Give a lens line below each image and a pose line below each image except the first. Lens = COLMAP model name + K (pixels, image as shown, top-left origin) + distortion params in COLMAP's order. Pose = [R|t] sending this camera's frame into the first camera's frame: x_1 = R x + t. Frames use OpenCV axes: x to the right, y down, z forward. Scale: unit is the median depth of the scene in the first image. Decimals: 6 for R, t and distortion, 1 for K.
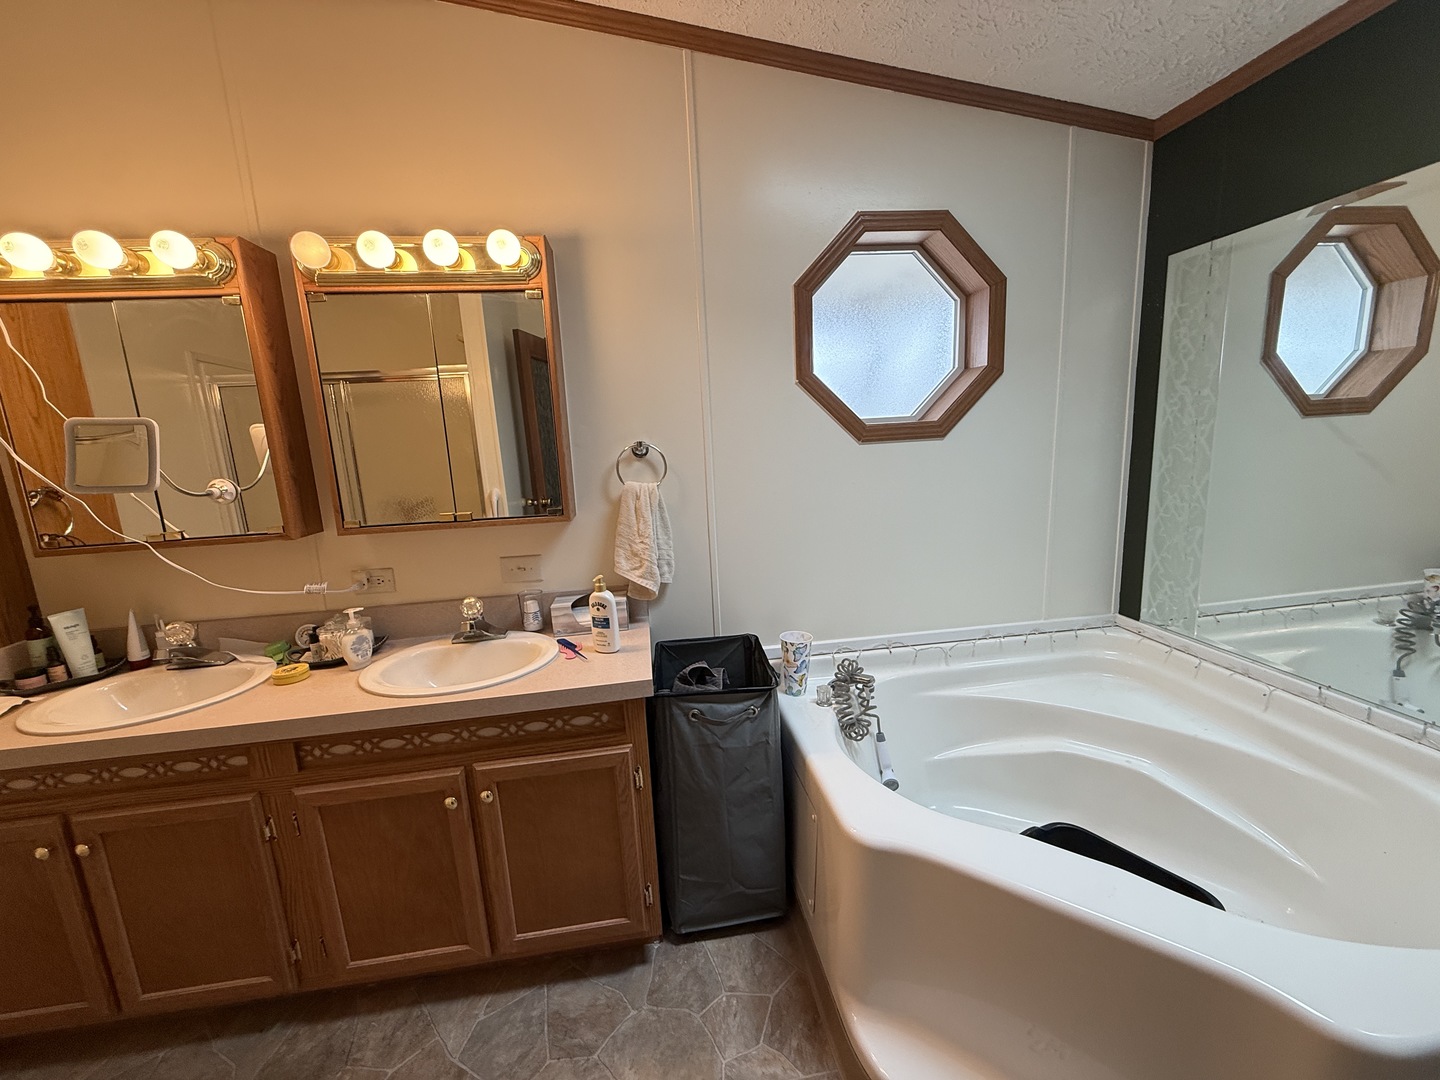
lens RADIAL K [[569.6, 0, 719.2], [0, 569.6, 538.7], [0, 0, 1]] dist [-0.001571, 0.000400]
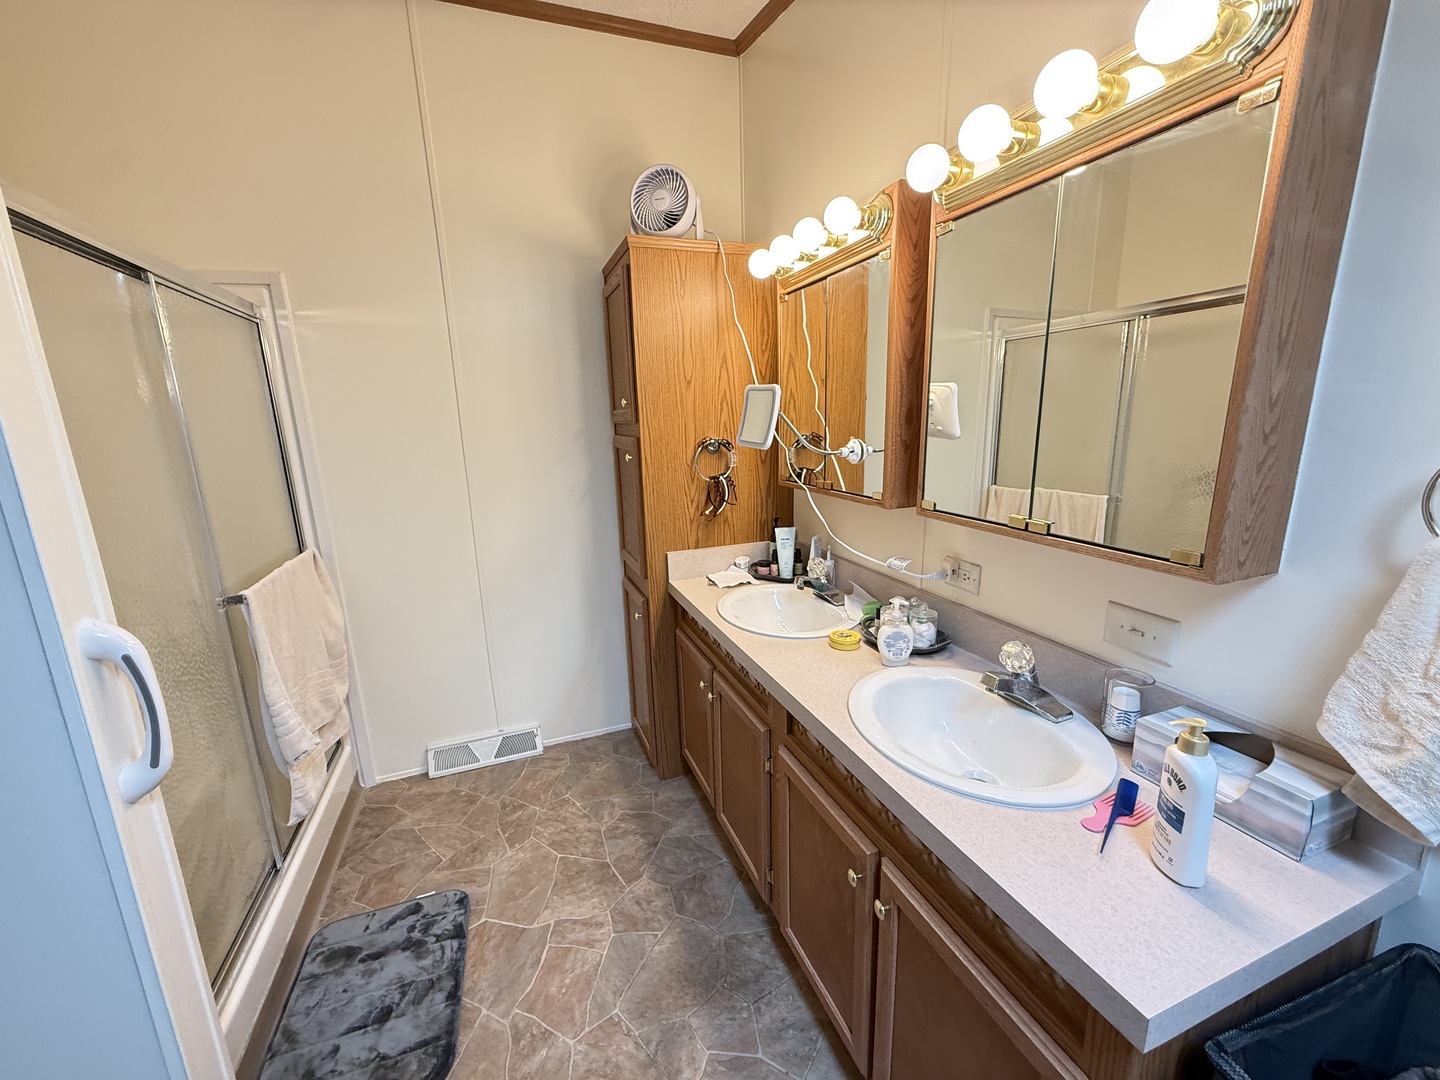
lens RADIAL K [[569.6, 0, 720.2], [0, 569.6, 541.0], [0, 0, 1]] dist [-0.001571, 0.000400]
pose [[0.238359, 0.254281, -0.937297, 0.090745], [-0.163430, 0.961854, 0.219382, -0.111148], [0.957327, 0.100891, 0.270824, 0.484695]]
